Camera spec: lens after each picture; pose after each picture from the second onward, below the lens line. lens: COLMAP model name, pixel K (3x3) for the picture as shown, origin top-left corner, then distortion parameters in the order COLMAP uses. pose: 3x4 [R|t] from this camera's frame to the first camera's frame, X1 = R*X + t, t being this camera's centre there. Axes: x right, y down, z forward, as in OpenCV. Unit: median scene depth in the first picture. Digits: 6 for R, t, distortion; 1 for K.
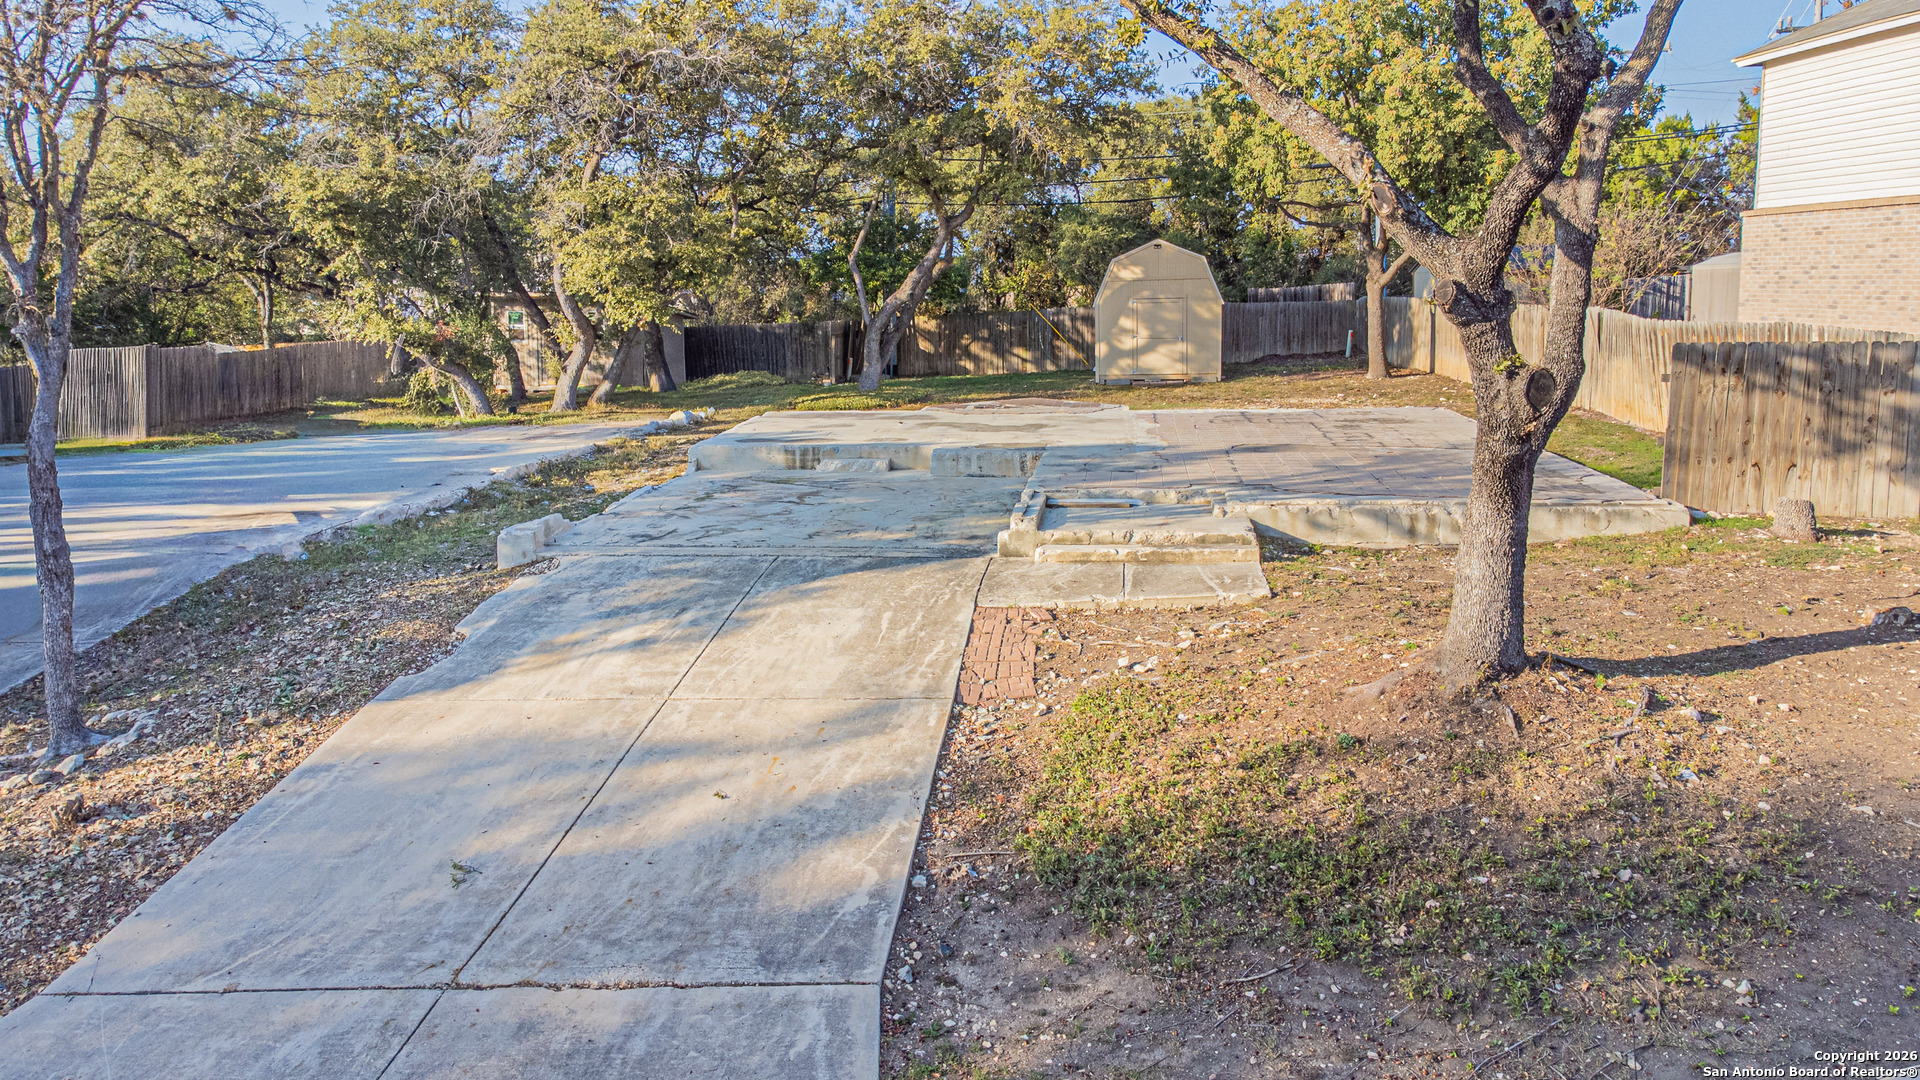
lens RADIAL K [[1567.8, 0, 932.9], [0, 1567.8, 609.4], [0, 0, 1]] dist [0.072469, -0.021260]
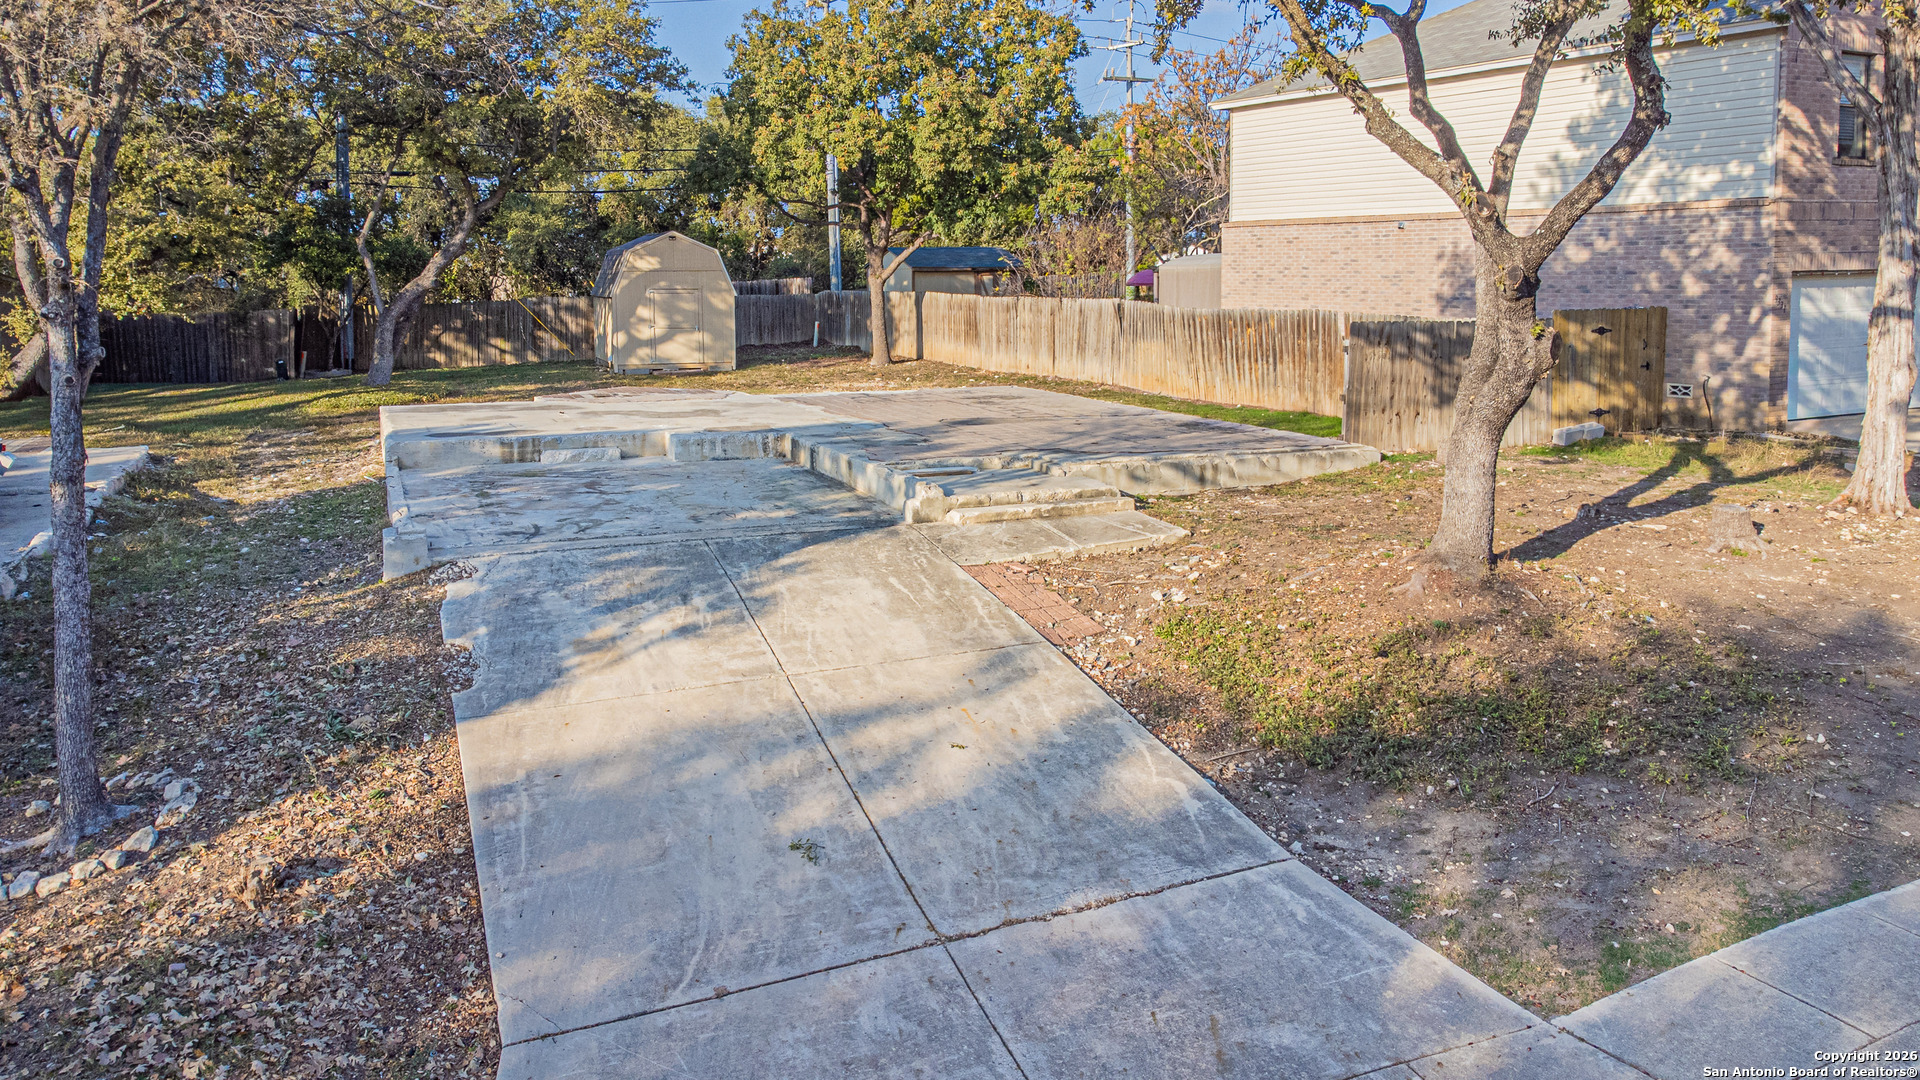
lens RADIAL K [[1567.8, 0, 932.9], [0, 1567.8, 609.4], [0, 0, 1]] dist [0.072469, -0.021260]
pose [[0.855682, -0.098861, 0.507971, -0.495035], [0.098262, 0.994764, 0.028077, -0.003806], [-0.508087, 0.025890, 0.860916, 0.069697]]
